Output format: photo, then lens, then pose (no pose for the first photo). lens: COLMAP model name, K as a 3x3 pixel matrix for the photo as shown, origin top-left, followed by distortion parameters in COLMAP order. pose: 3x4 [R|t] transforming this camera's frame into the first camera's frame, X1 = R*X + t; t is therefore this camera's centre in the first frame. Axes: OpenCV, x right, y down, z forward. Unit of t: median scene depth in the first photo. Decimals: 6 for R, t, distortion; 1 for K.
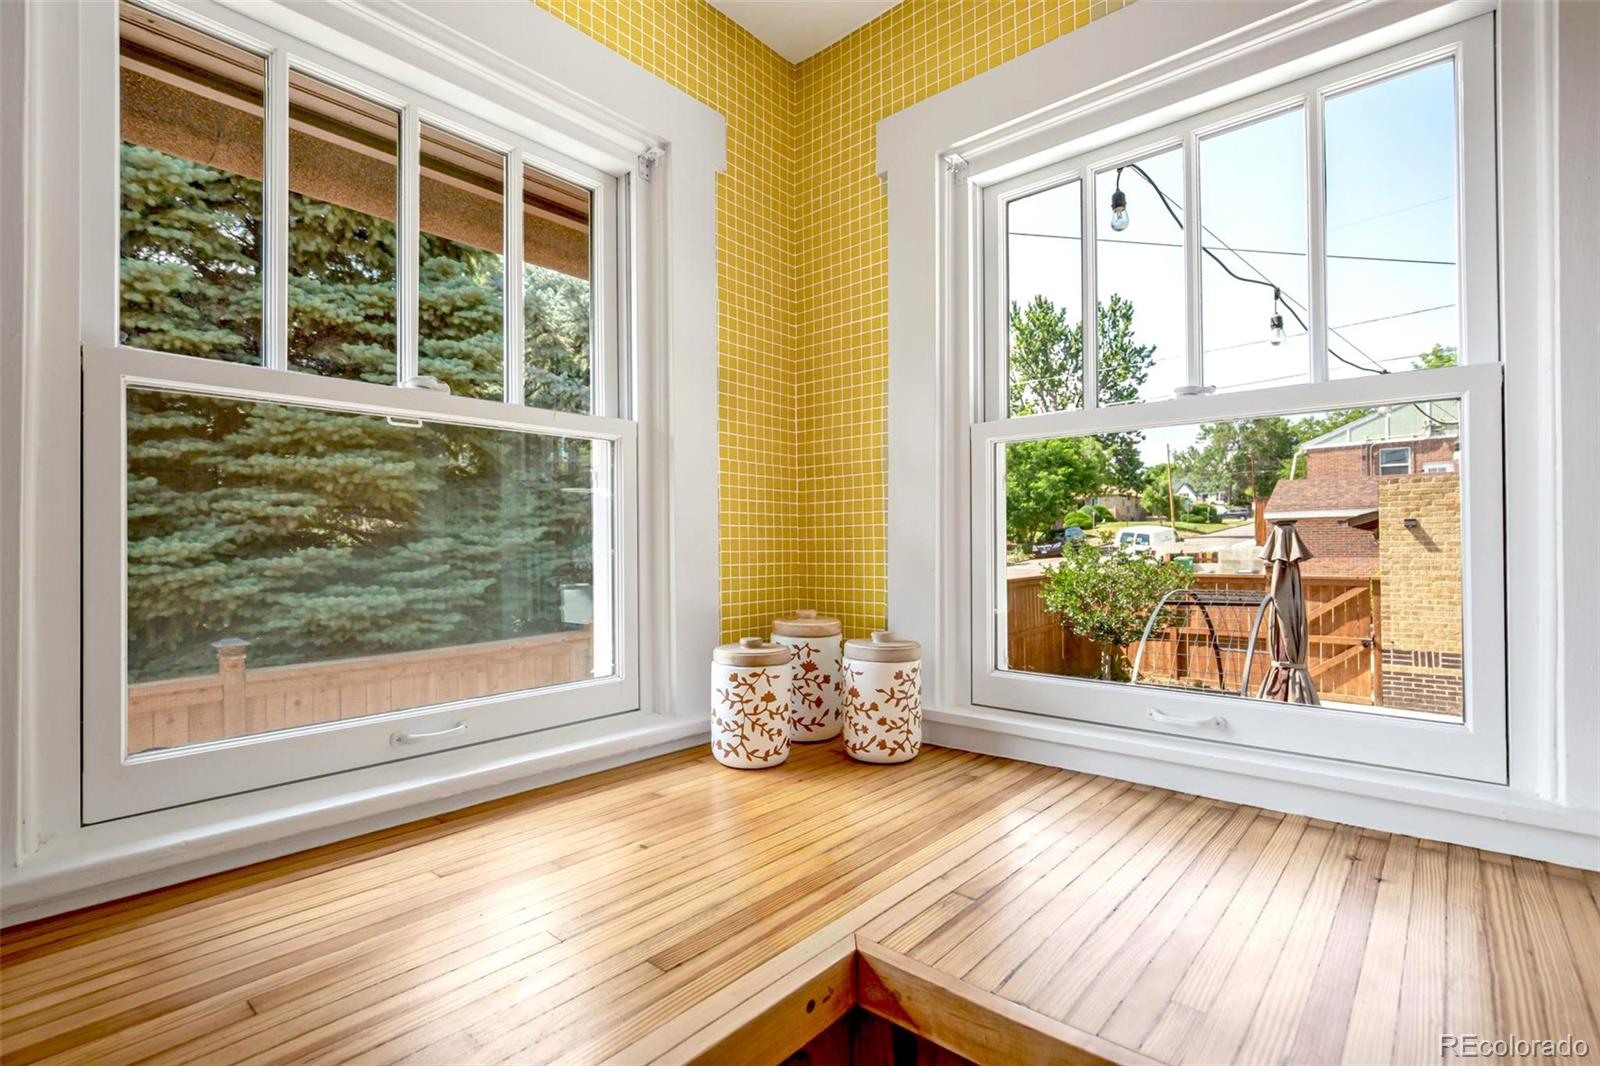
lens RADIAL K [[765.9, 0, 799.4], [0, 765.9, 545.9], [0, 0, 1]] dist [-0.043121, 0.007571]
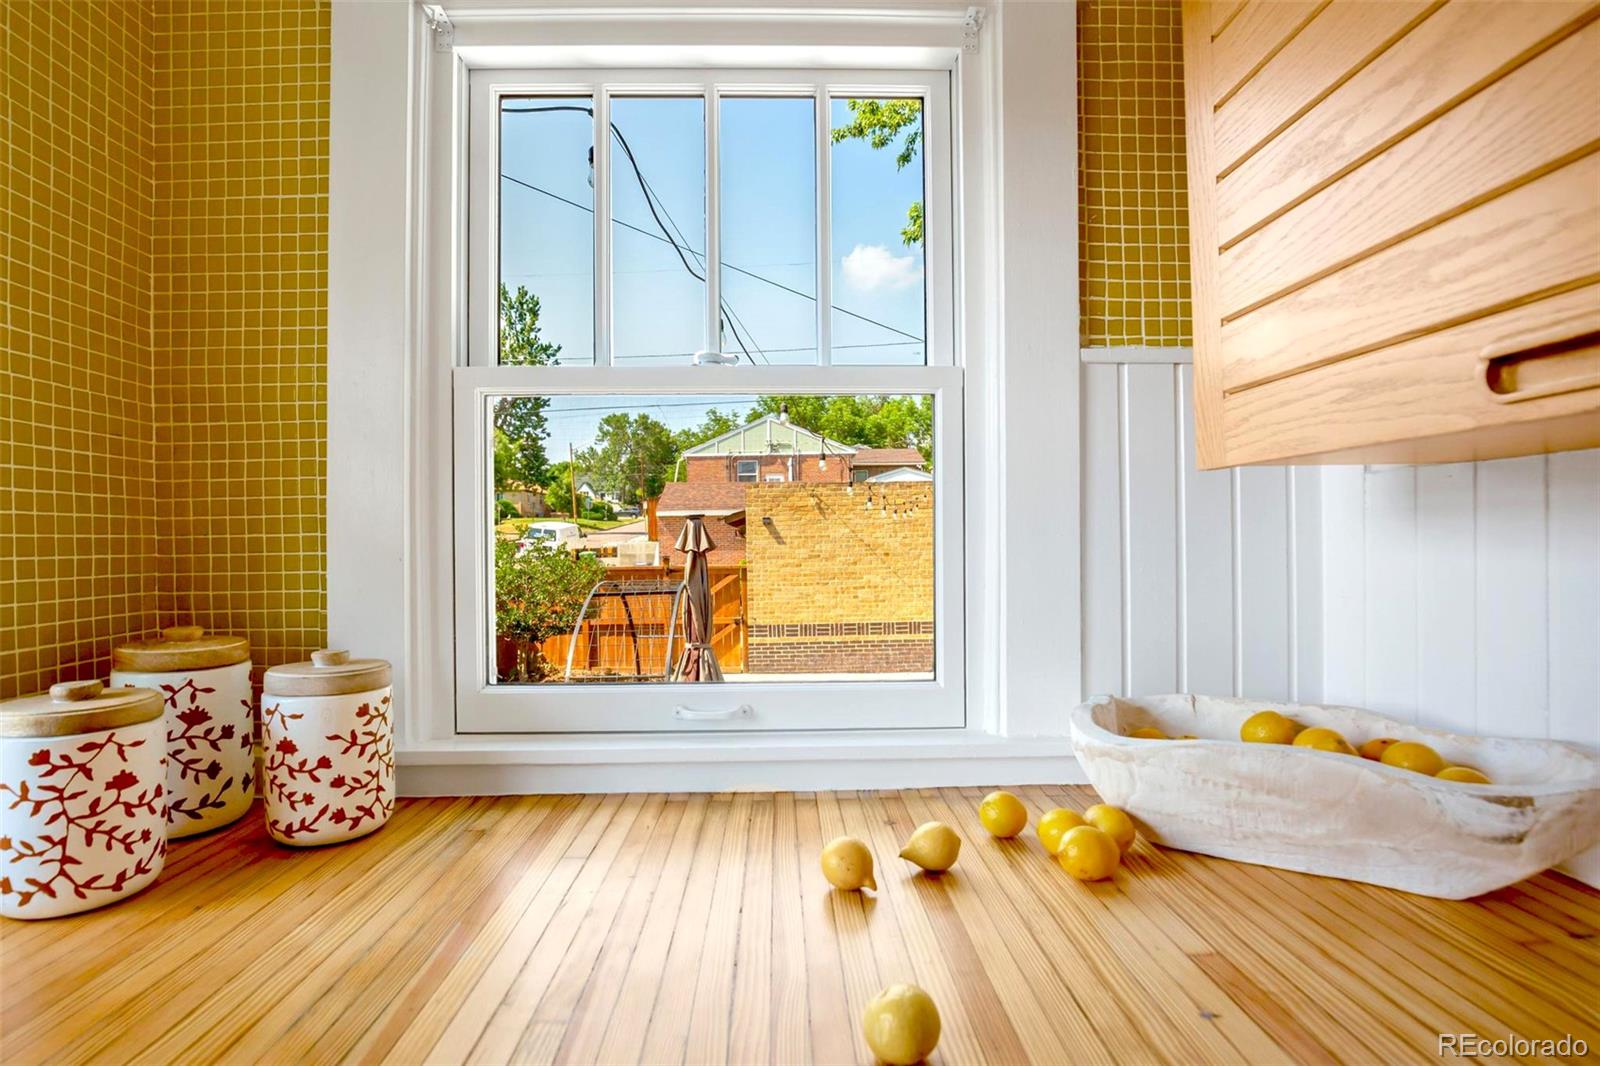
lens RADIAL K [[765.9, 0, 799.4], [0, 765.9, 545.9], [0, 0, 1]] dist [-0.043121, 0.007571]
pose [[0.721496, -0.008742, 0.692363, -0.051278], [0.007605, 0.999960, 0.004701, 0.018132], [-0.692377, 0.001874, 0.721534, 0.212472]]
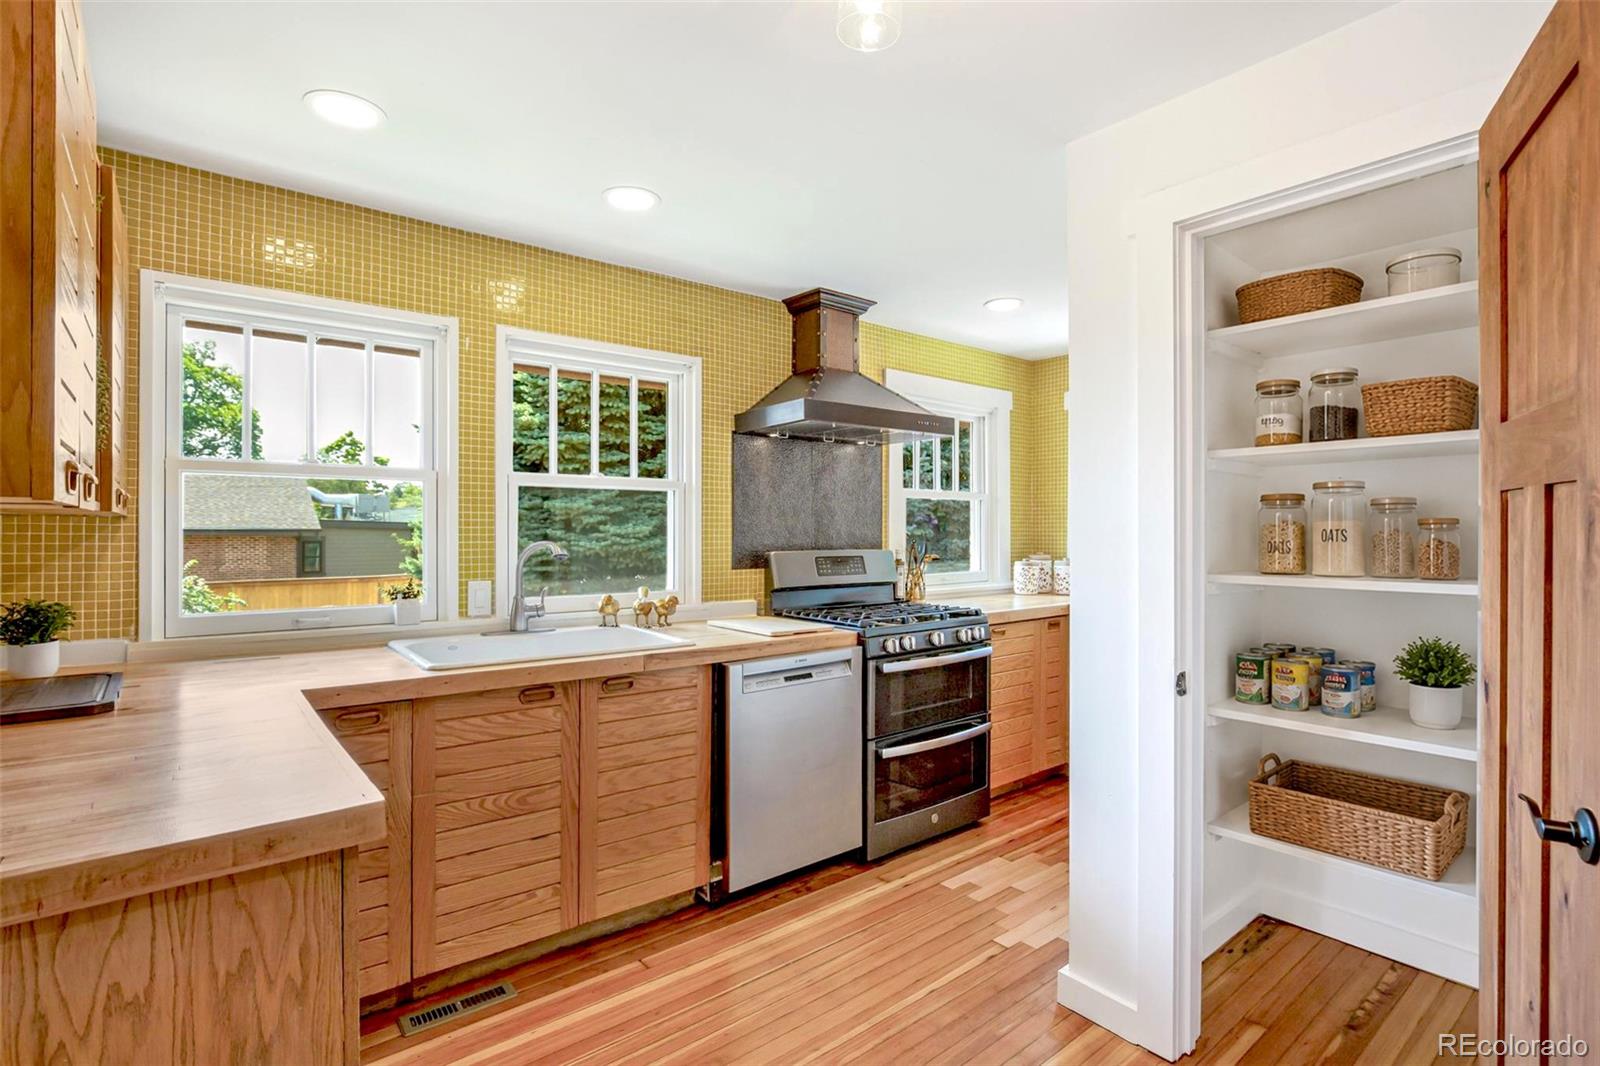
lens RADIAL K [[765.9, 0, 799.4], [0, 765.9, 545.9], [0, 0, 1]] dist [-0.043121, 0.007571]
pose [[0.987223, 0.008402, -0.159121, -0.500252], [-0.004540, 0.999687, 0.024619, -0.013606], [0.159278, -0.023582, 0.986952, -2.416707]]
